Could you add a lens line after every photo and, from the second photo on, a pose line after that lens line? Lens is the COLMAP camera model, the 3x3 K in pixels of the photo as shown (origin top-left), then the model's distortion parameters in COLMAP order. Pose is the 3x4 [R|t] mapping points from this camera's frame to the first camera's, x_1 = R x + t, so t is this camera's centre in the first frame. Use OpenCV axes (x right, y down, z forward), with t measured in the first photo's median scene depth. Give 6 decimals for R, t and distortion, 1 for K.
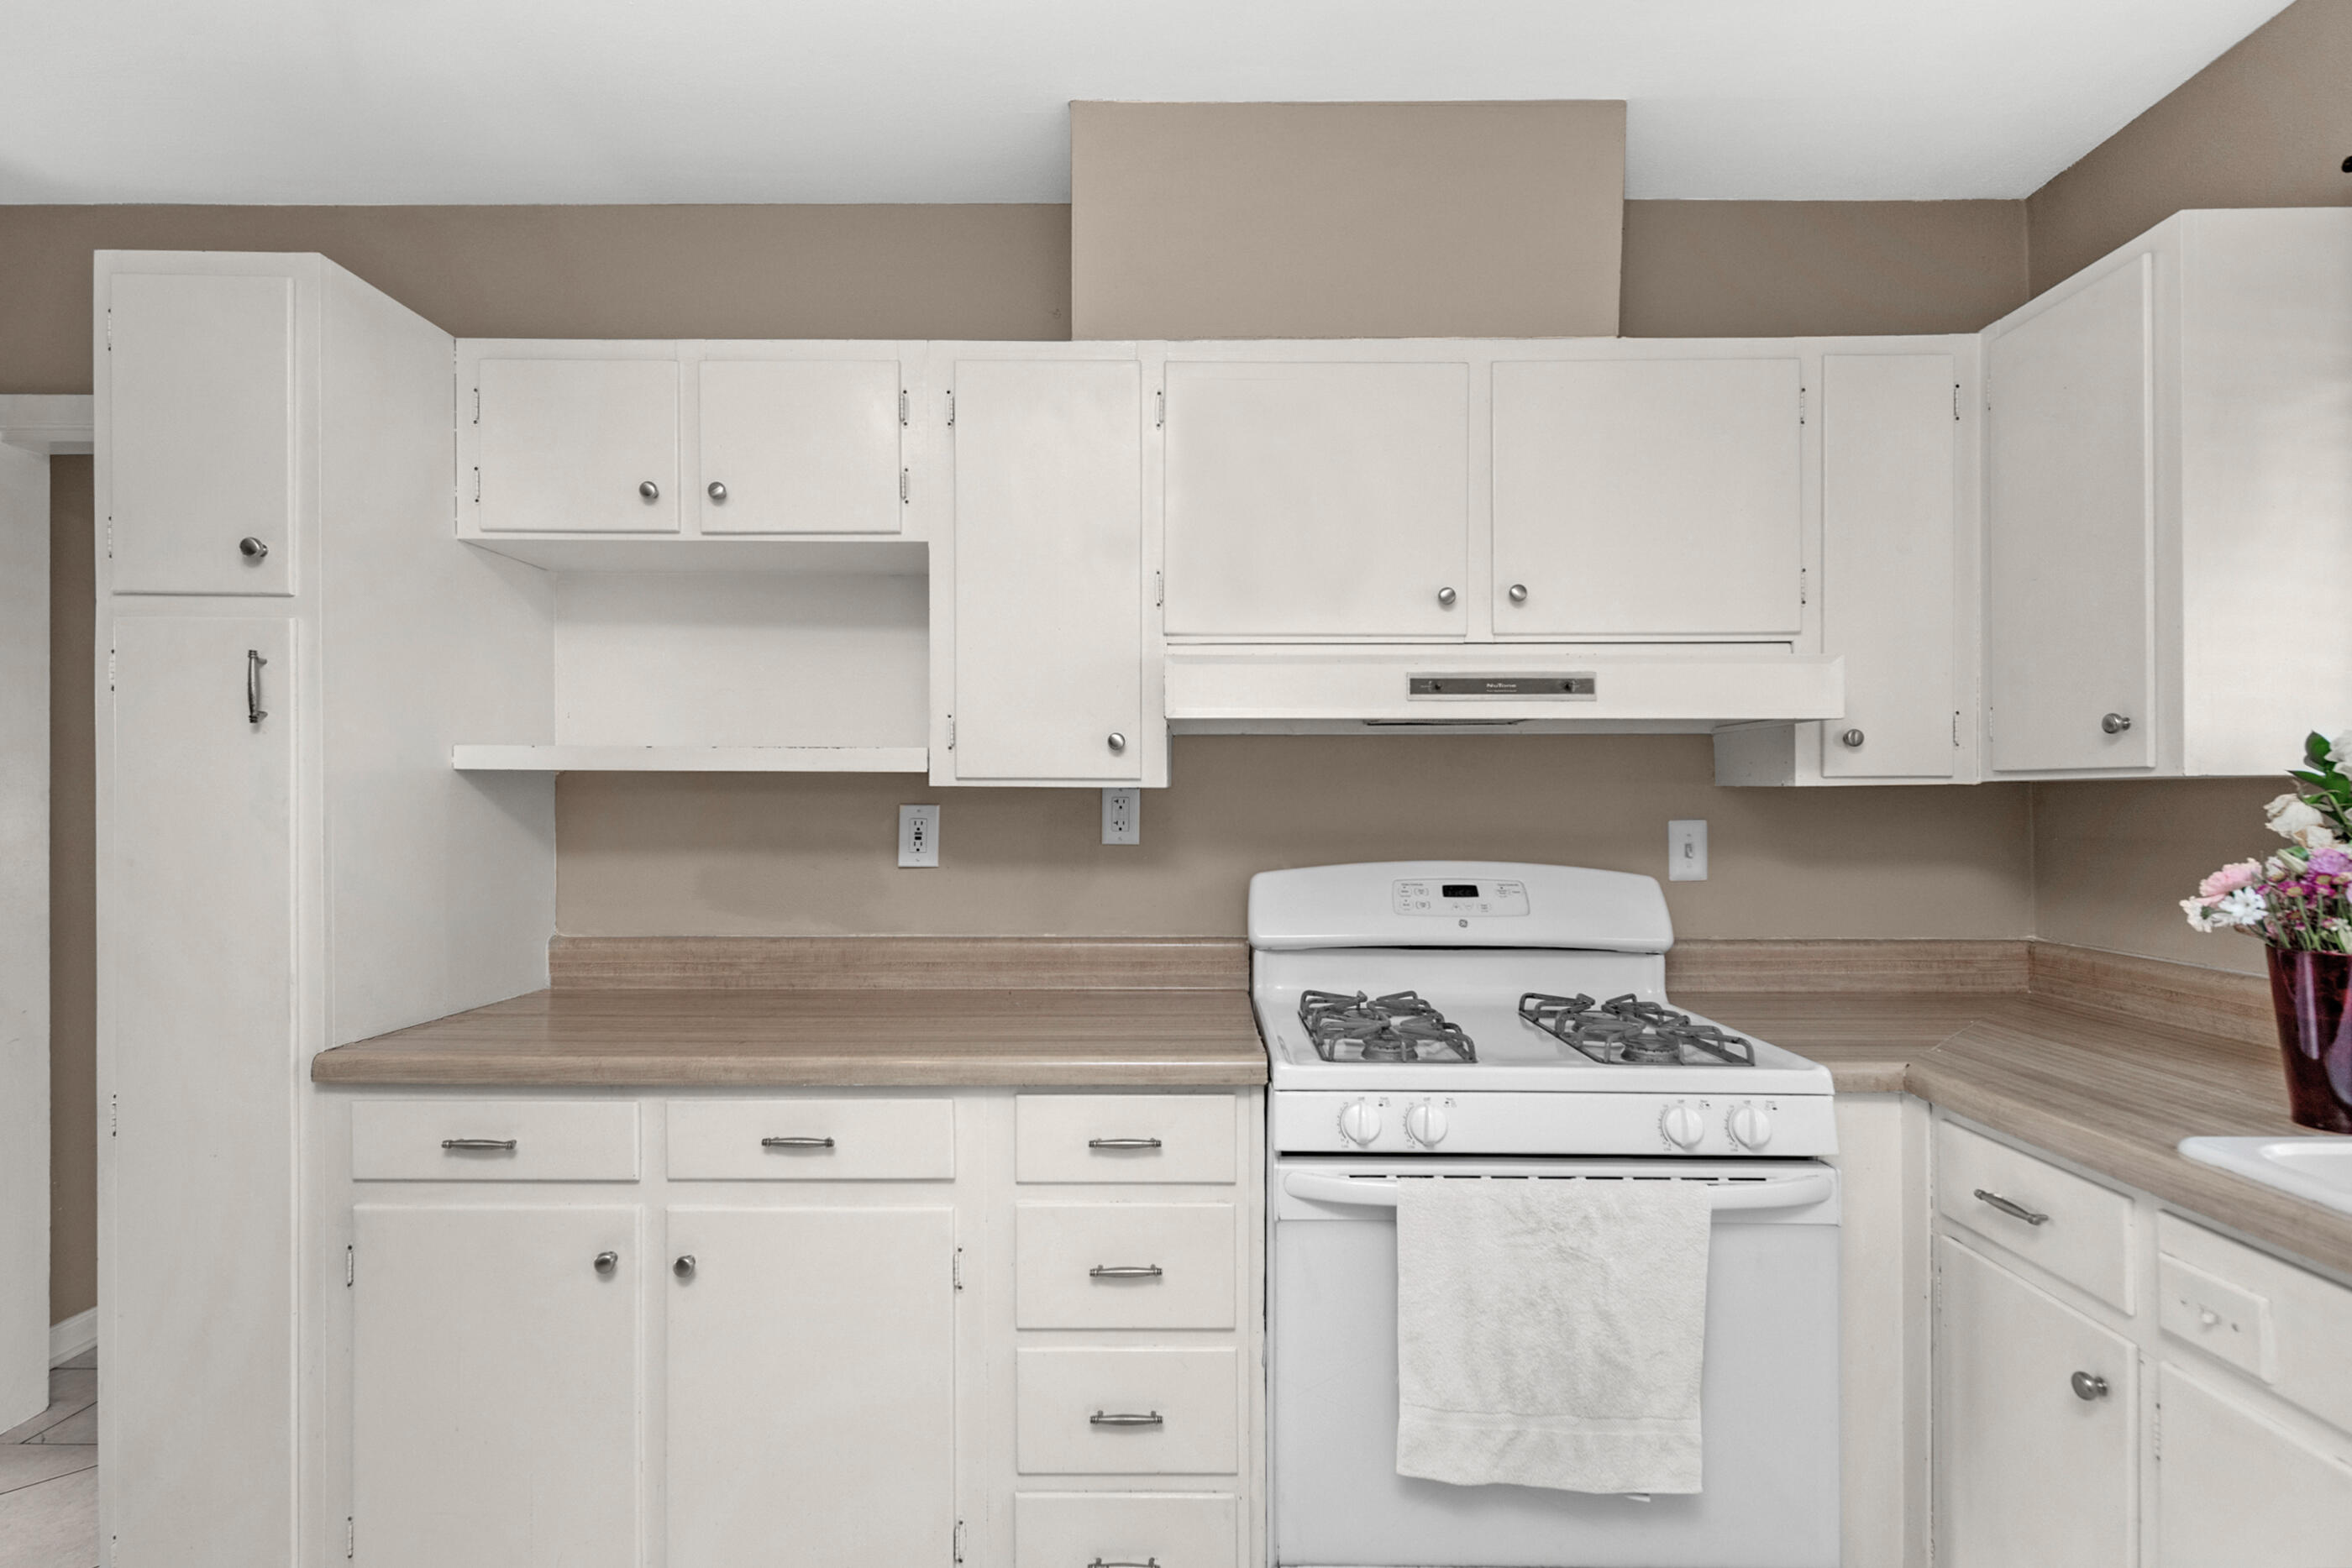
lens RADIAL K [[1156.8, 0, 1175.8], [0, 1156.8, 787.5], [0, 0, 1]] dist [0.003990, 0.000415]
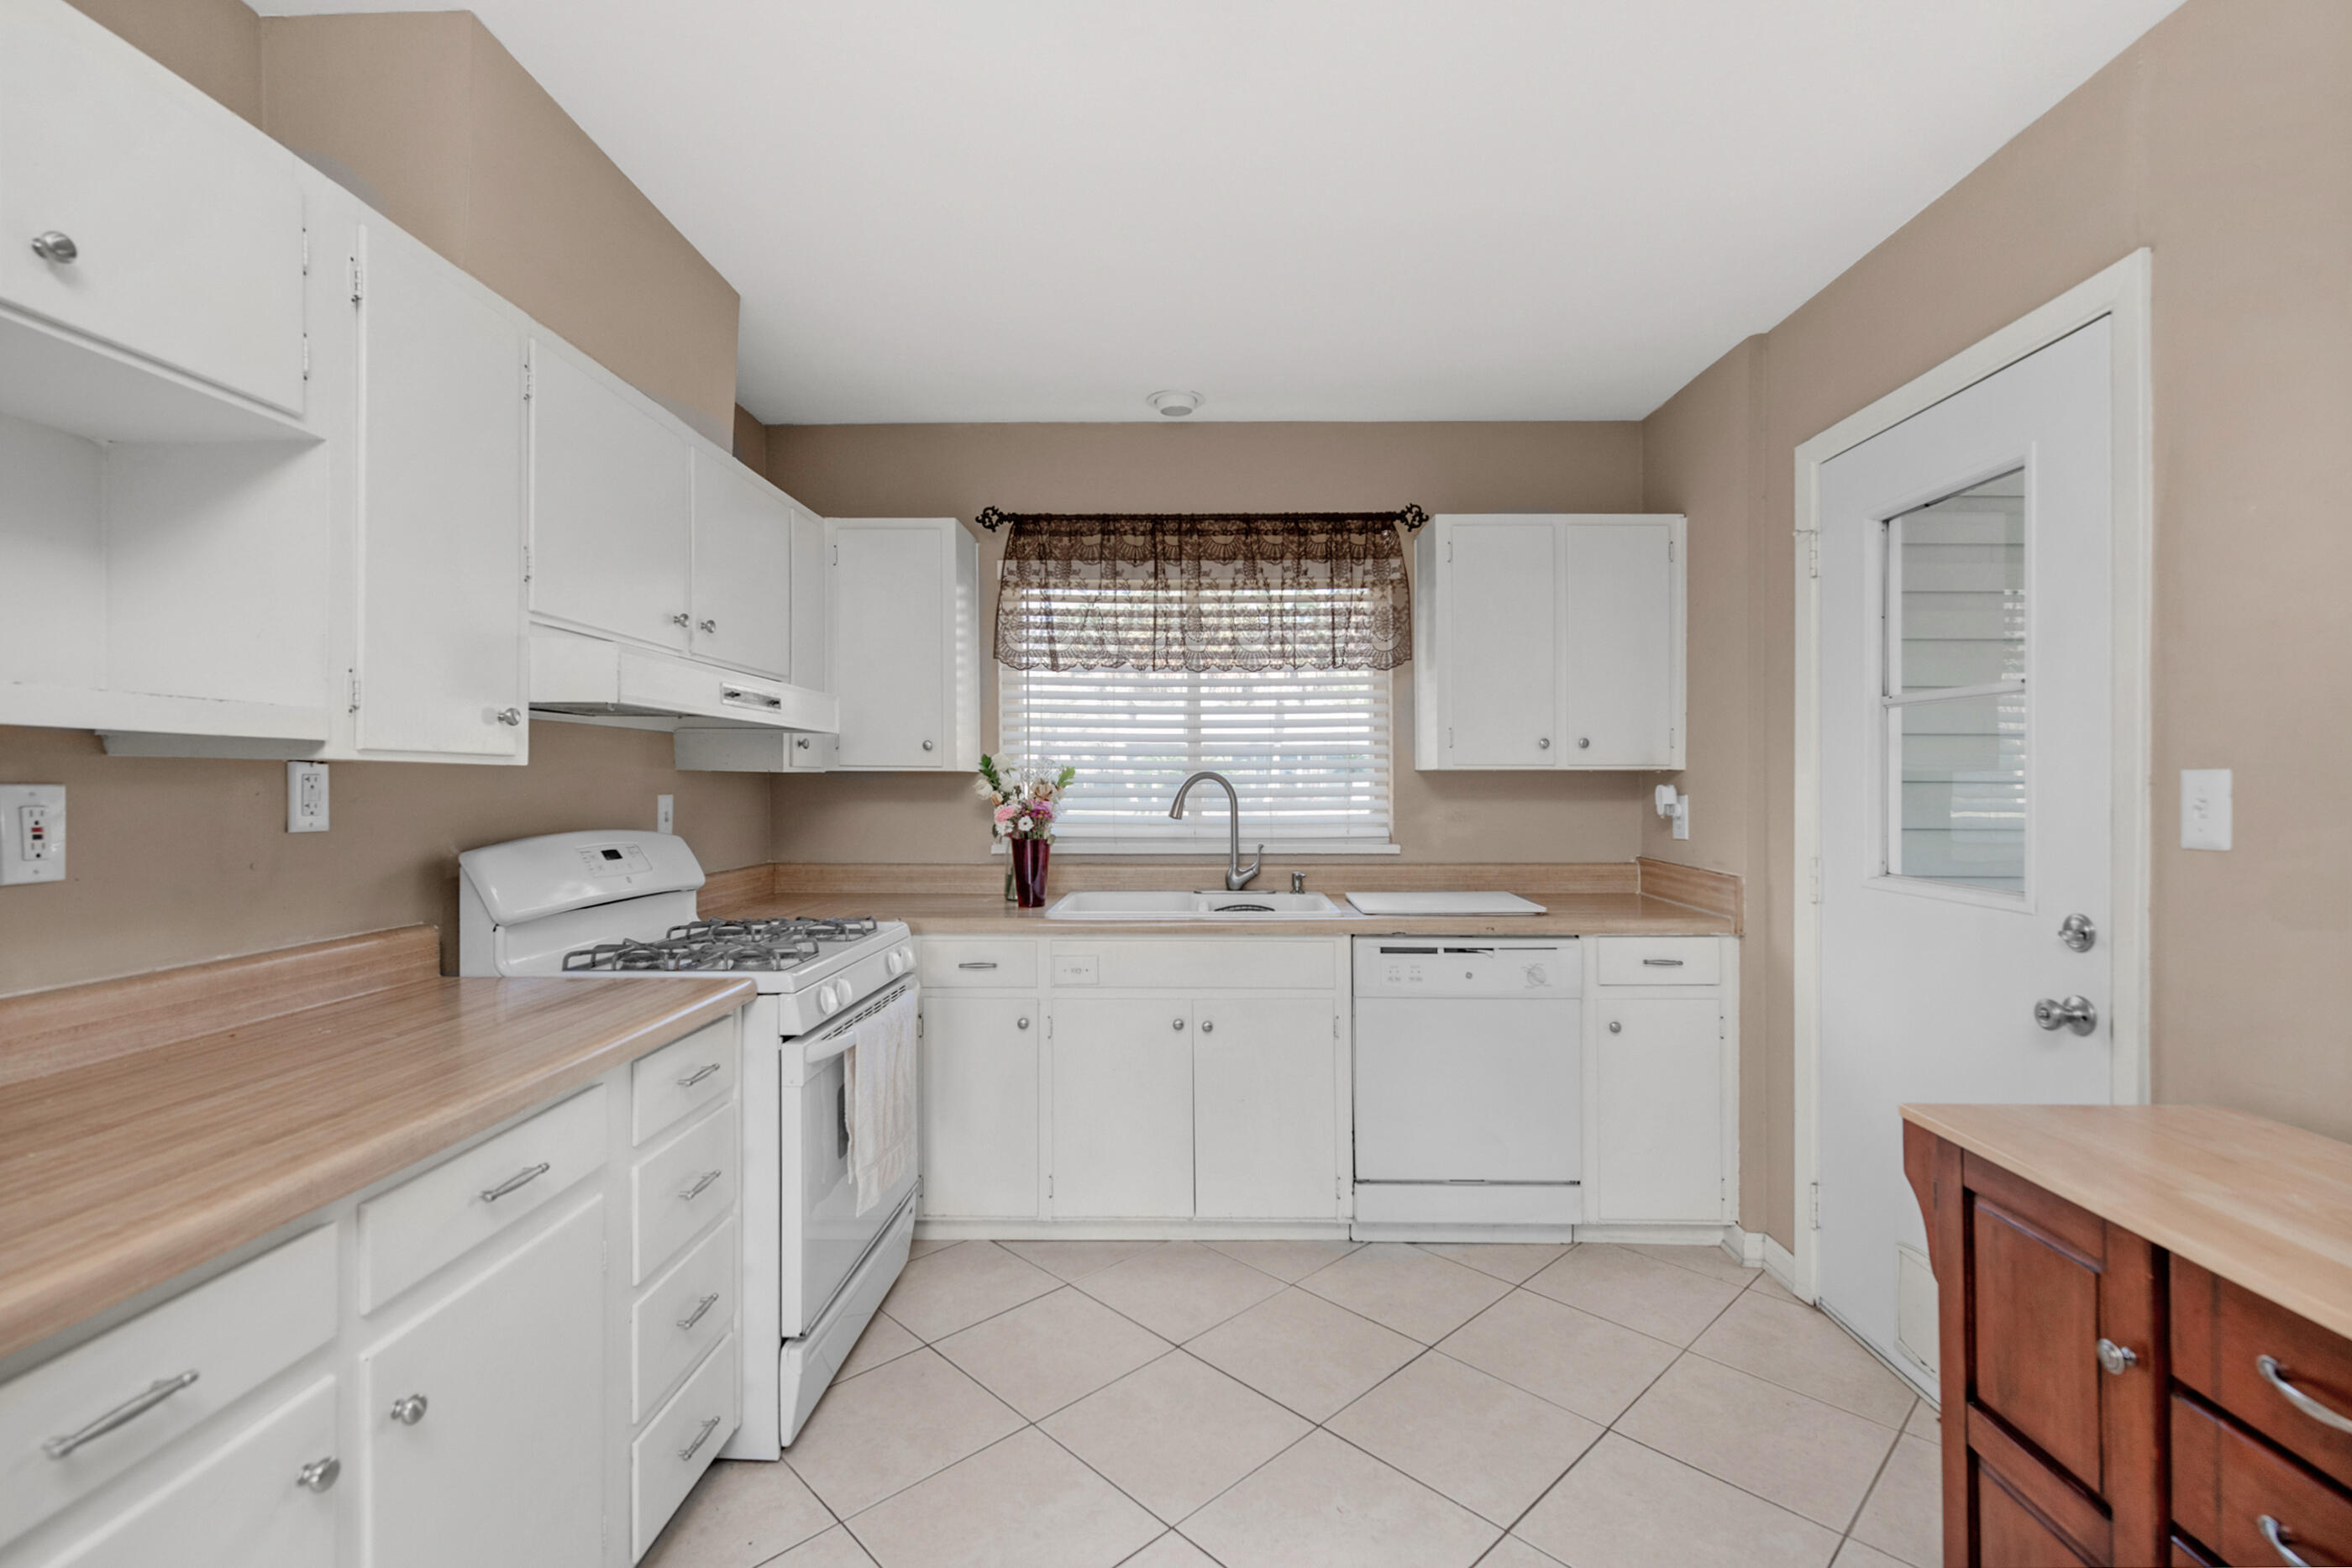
lens RADIAL K [[1067.6, 0, 1179.7], [0, 1067.6, 784.3], [0, 0, 1]] dist [0.000449, -0.000015]
pose [[0.003929, -0.000191, 0.999992, -0.822373], [-0.012519, 0.999922, 0.000240, 0.007525], [-0.999914, -0.012520, 0.003926, 0.385259]]
